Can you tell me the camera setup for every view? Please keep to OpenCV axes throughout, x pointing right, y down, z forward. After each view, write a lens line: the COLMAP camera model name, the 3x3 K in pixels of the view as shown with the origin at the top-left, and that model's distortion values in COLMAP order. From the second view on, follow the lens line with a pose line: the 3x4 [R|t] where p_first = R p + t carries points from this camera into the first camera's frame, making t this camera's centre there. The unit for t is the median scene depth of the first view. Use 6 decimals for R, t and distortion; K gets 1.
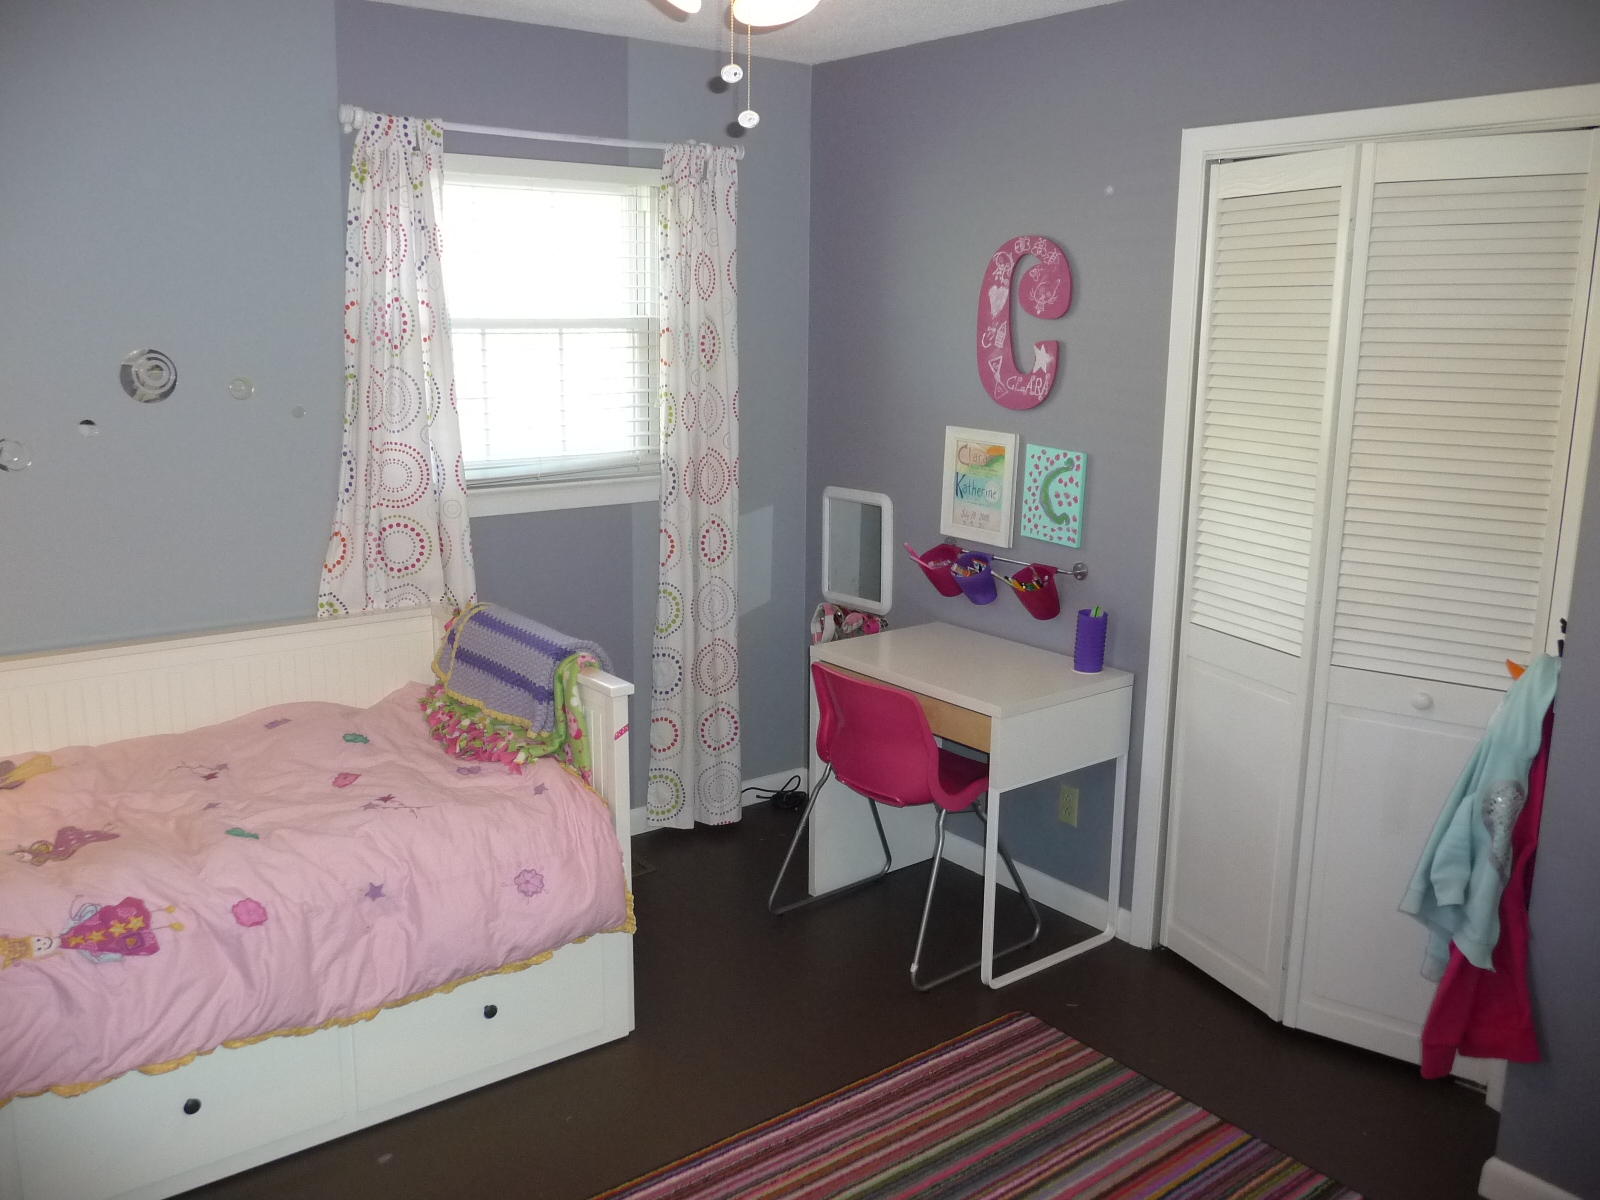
lens RADIAL K [[1349.1, 0, 805.0], [0, 1349.1, 597.3], [0, 0, 1]] dist [-0.028816, 0.007476]
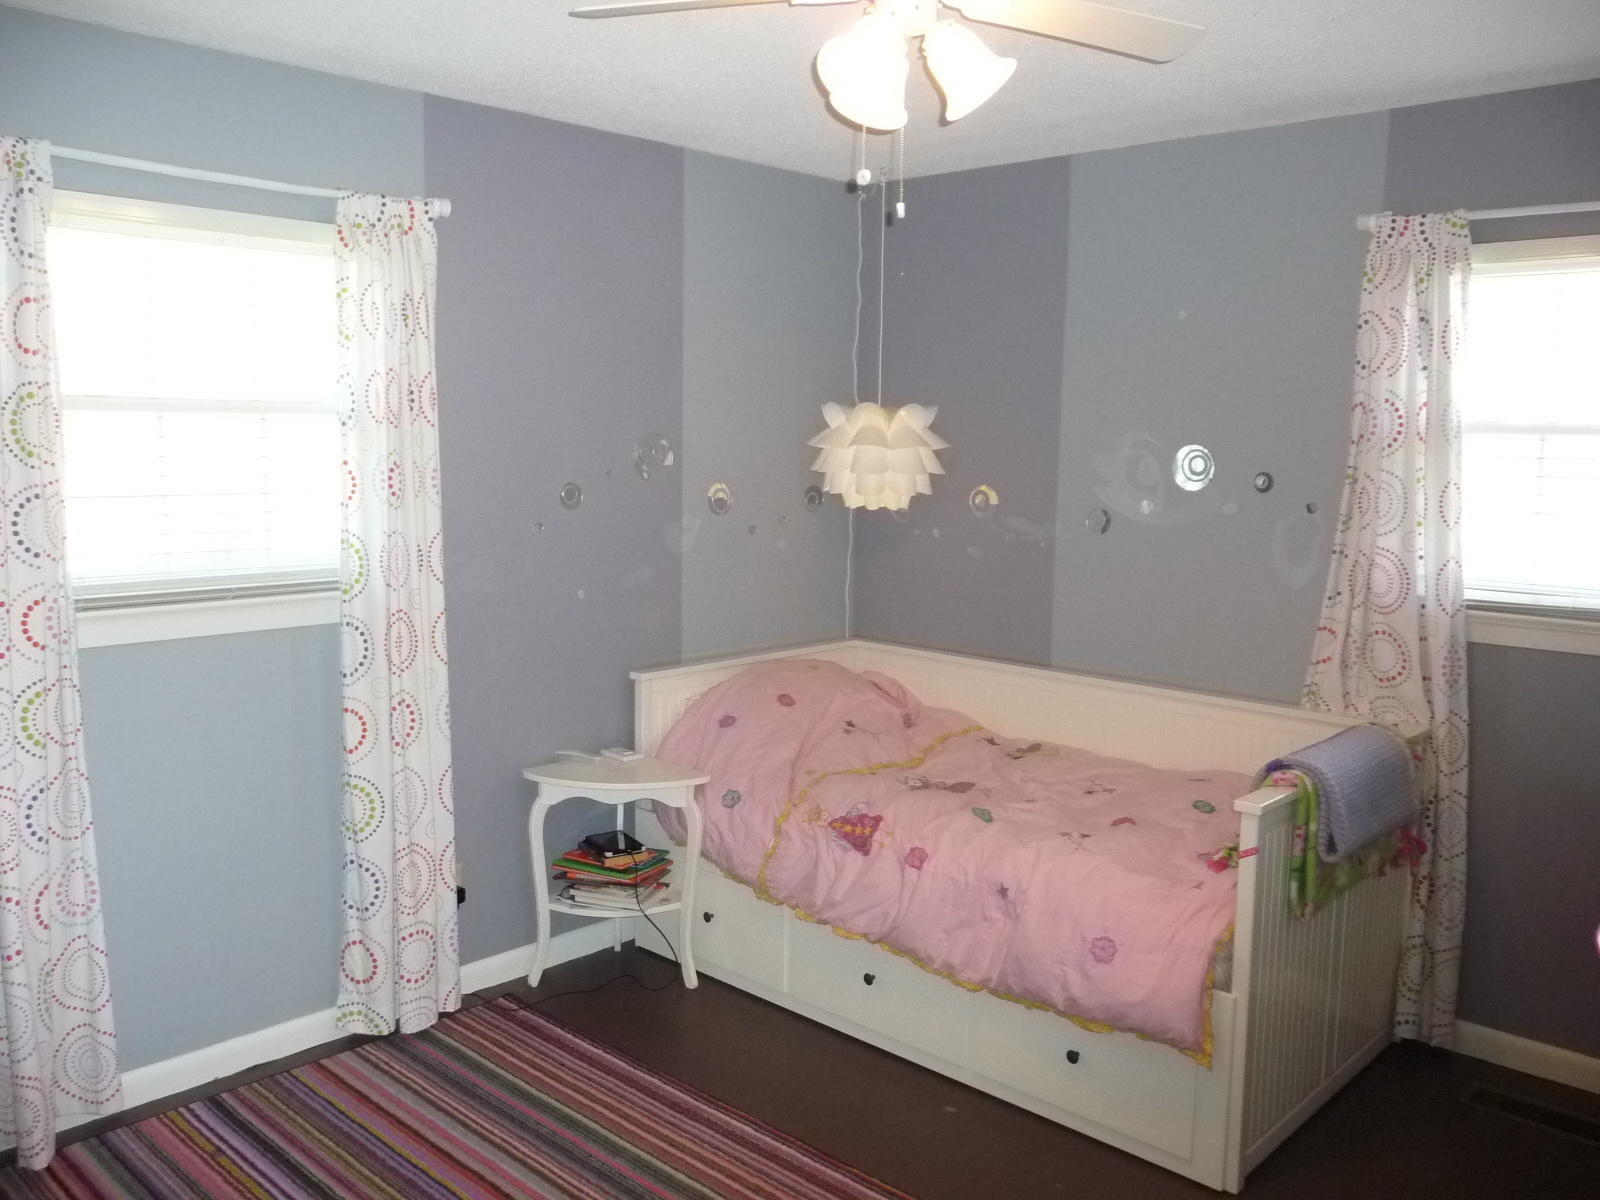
lens RADIAL K [[1349.1, 0, 808.5], [0, 1349.1, 600.2], [0, 0, 1]] dist [-0.028816, 0.007476]
pose [[0.162007, 0.114769, -0.980093, 0.604013], [-0.220858, 0.972235, 0.077341, -0.062961], [0.961756, 0.203932, 0.182857, 0.447778]]
